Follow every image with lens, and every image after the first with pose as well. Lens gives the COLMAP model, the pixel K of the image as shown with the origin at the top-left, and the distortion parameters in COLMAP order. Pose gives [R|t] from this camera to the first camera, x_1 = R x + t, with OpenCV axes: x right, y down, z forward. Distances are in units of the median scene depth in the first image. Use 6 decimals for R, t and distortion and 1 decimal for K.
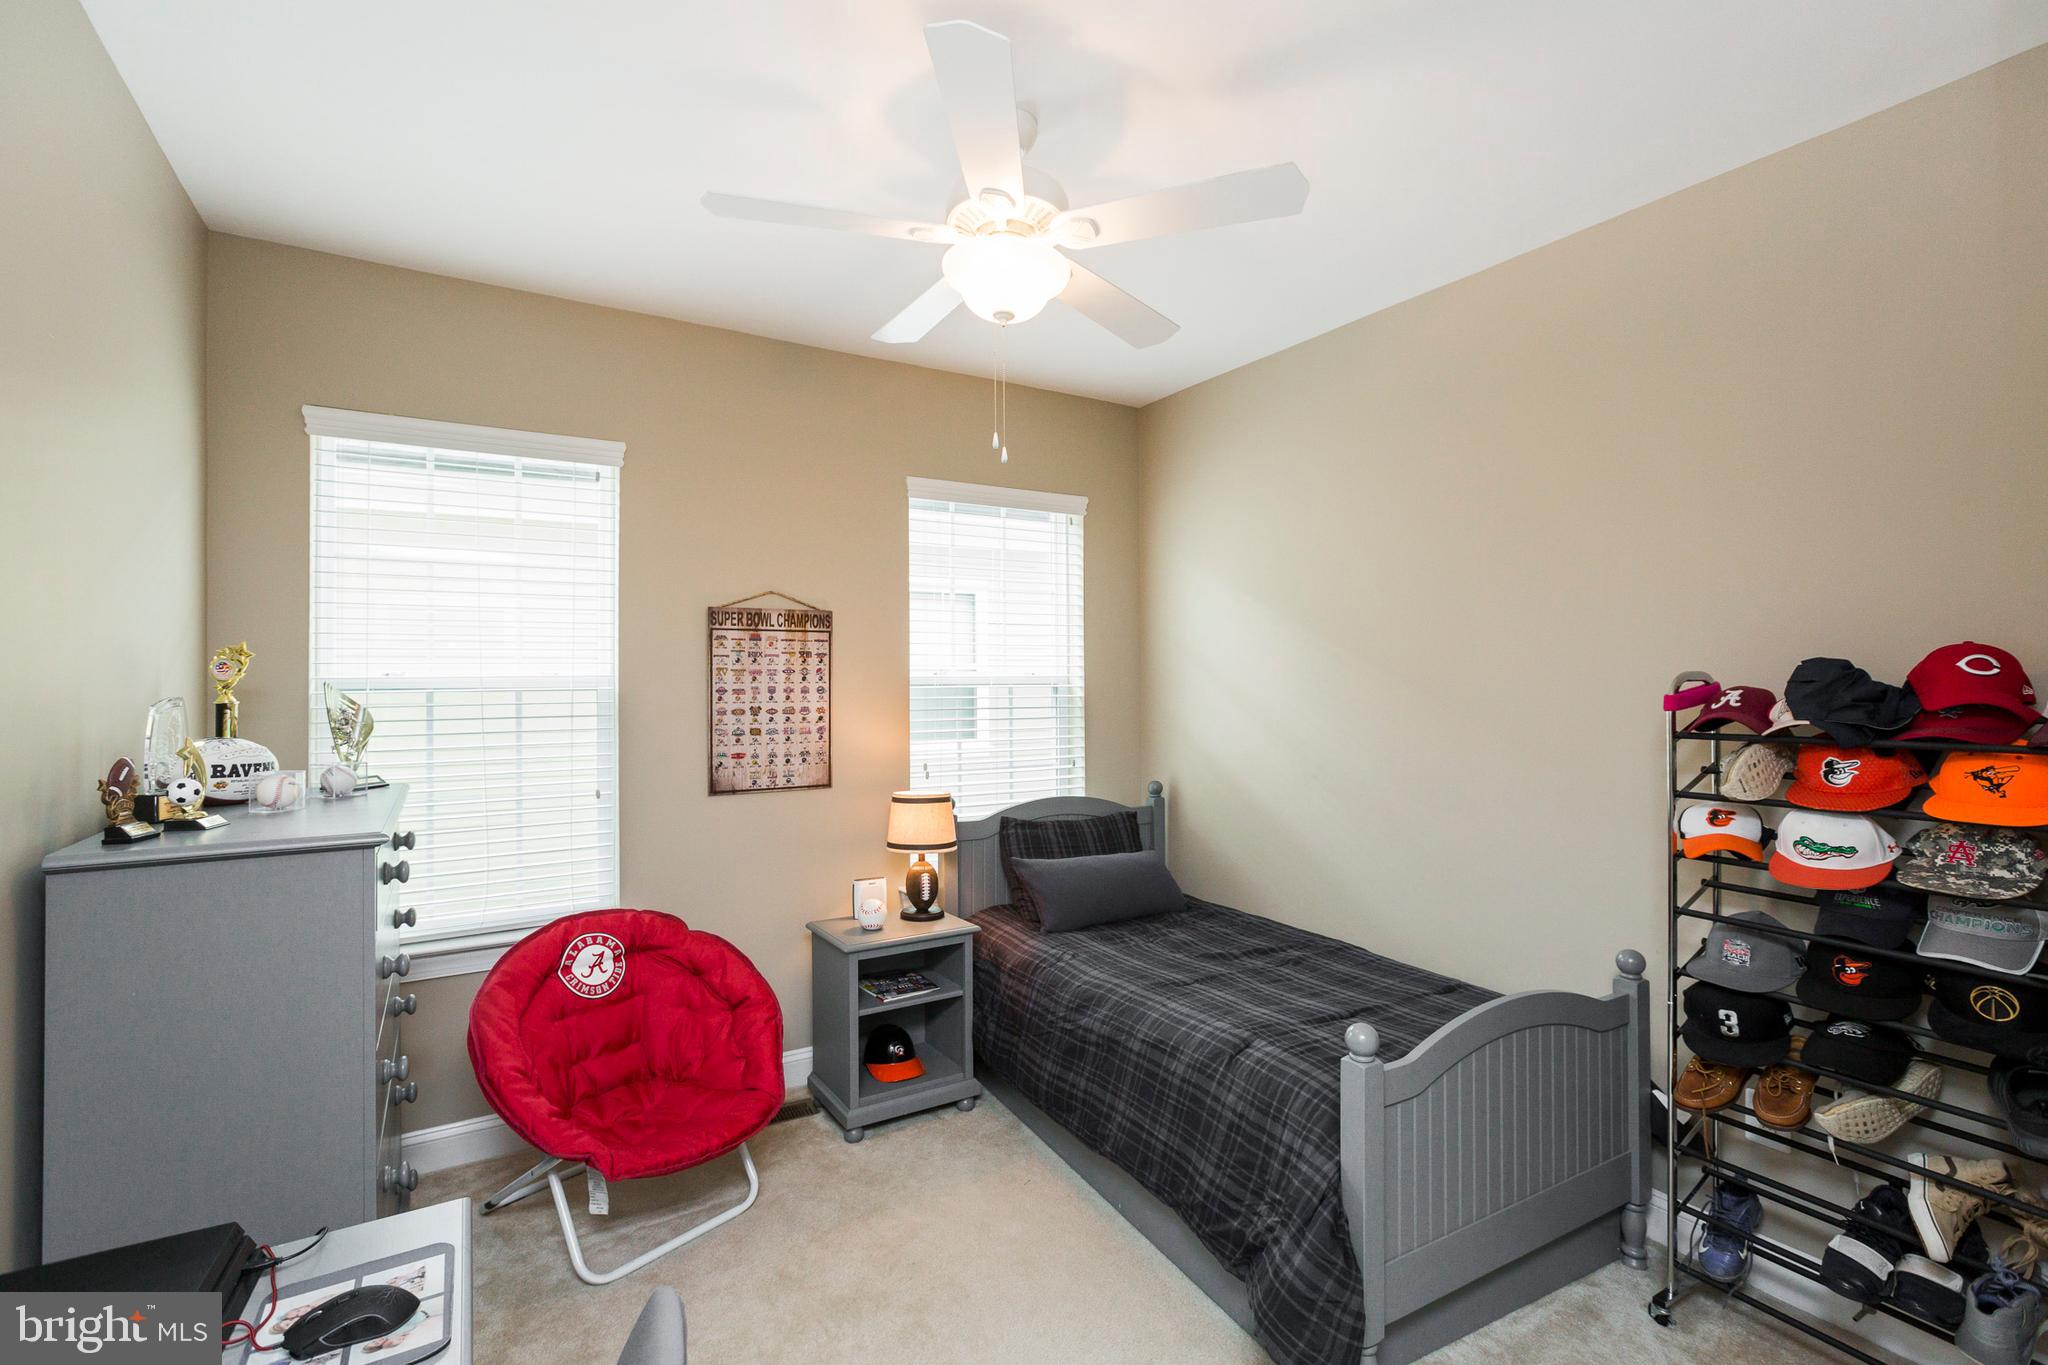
lens RADIAL K [[936.2, 0, 1018.3], [0, 936.2, 678.8], [0, 0, 1]] dist [-0.011418, 0.007836]
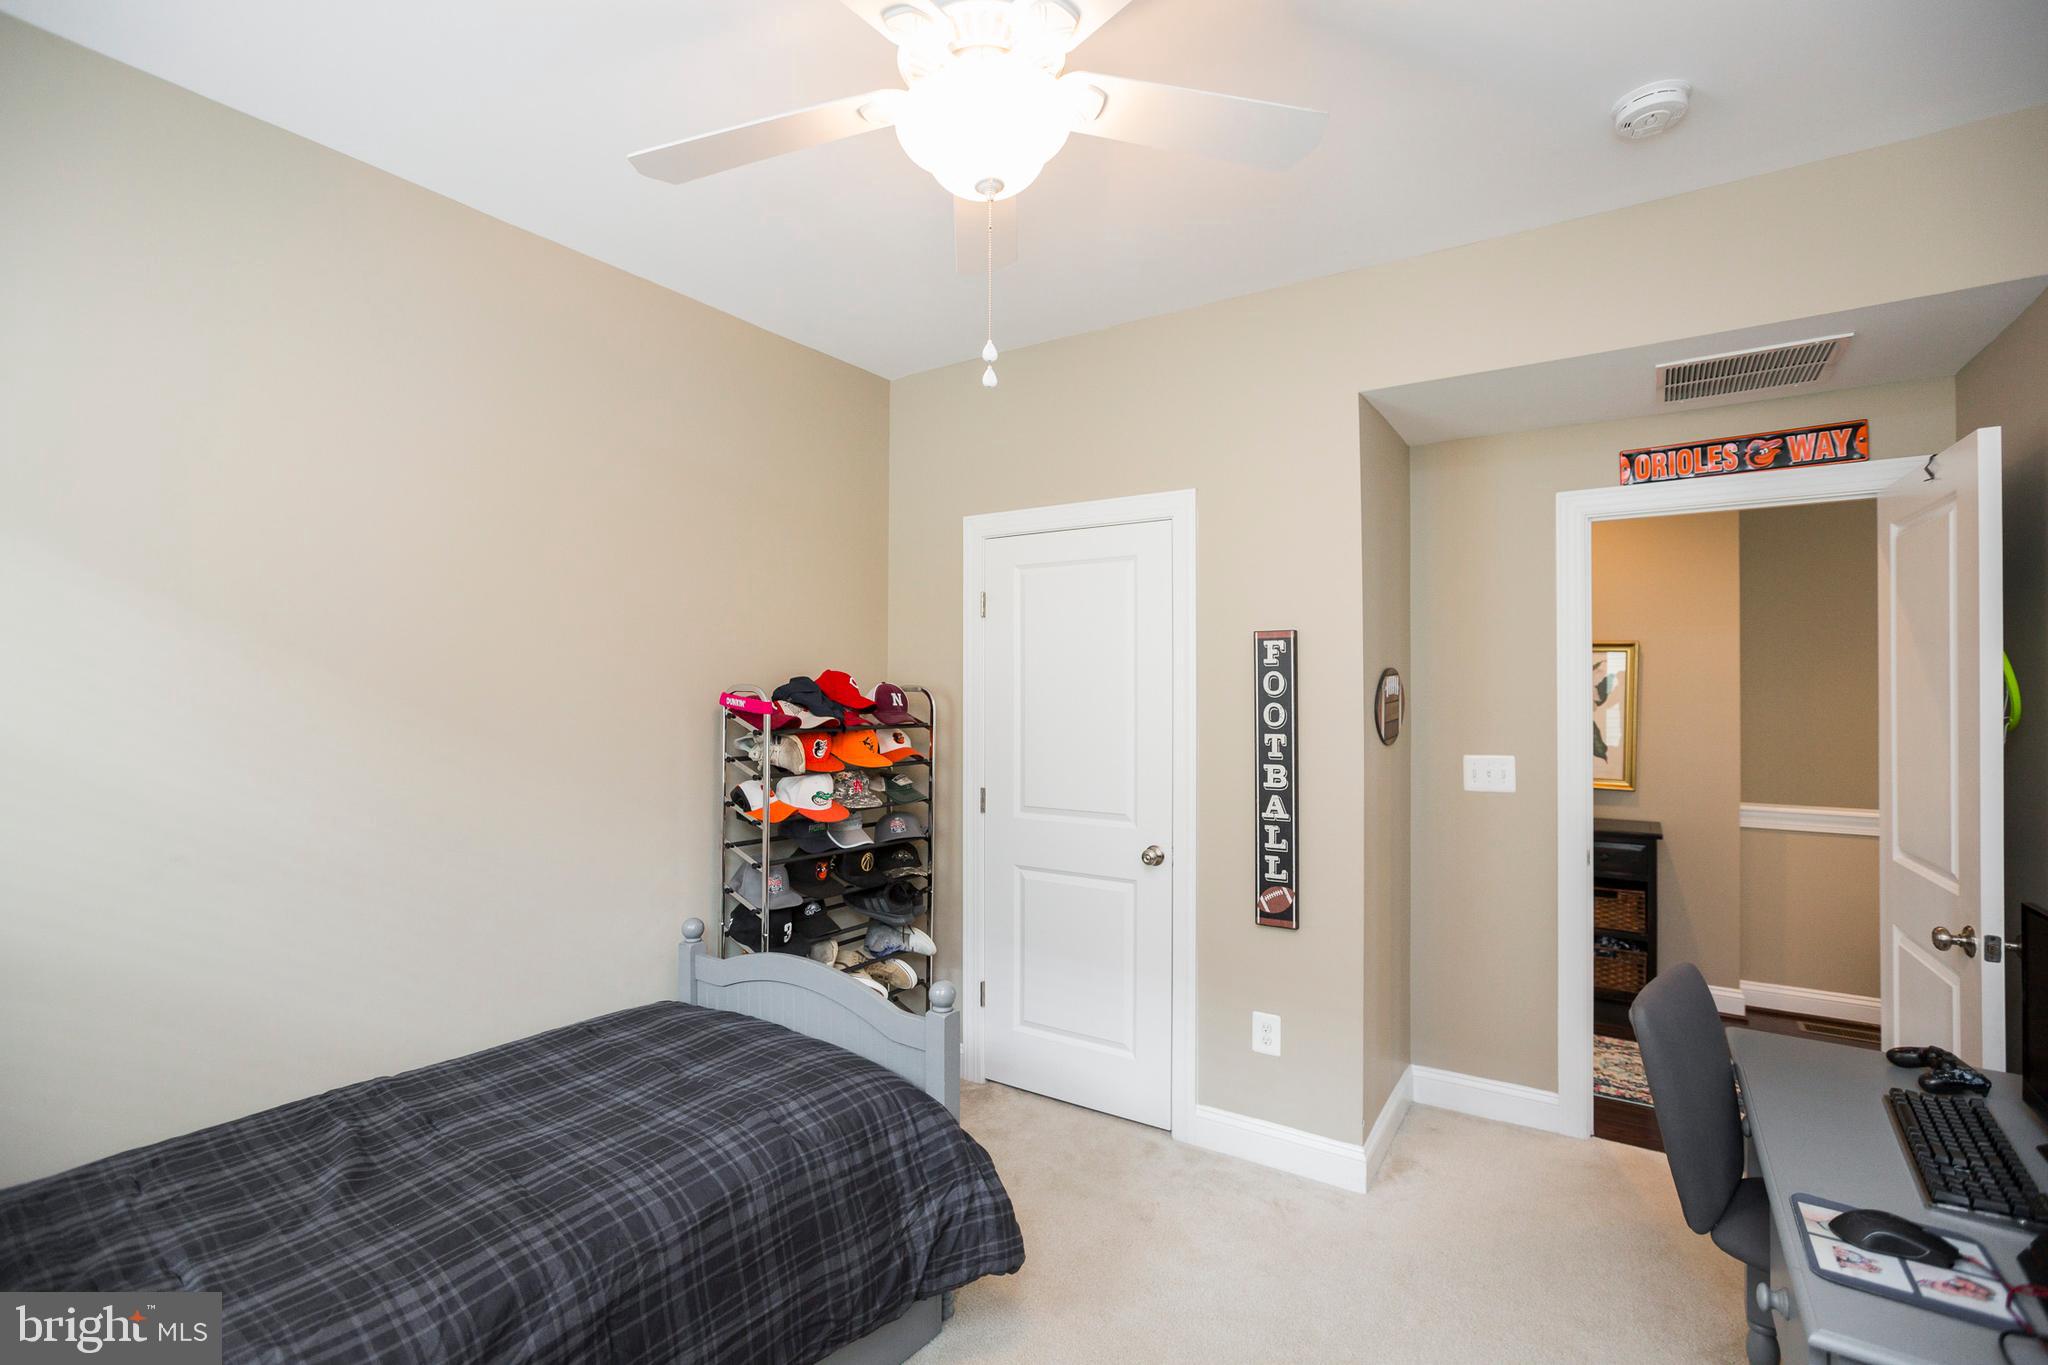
lens RADIAL K [[936.2, 0, 1018.3], [0, 936.2, 688.0], [0, 0, 1]] dist [-0.011418, 0.007836]
pose [[-0.431566, 0.008931, 0.902037, -0.549413], [-0.002544, 0.999935, -0.011117, 0.009509], [-0.902078, -0.007092, -0.431515, 1.052221]]
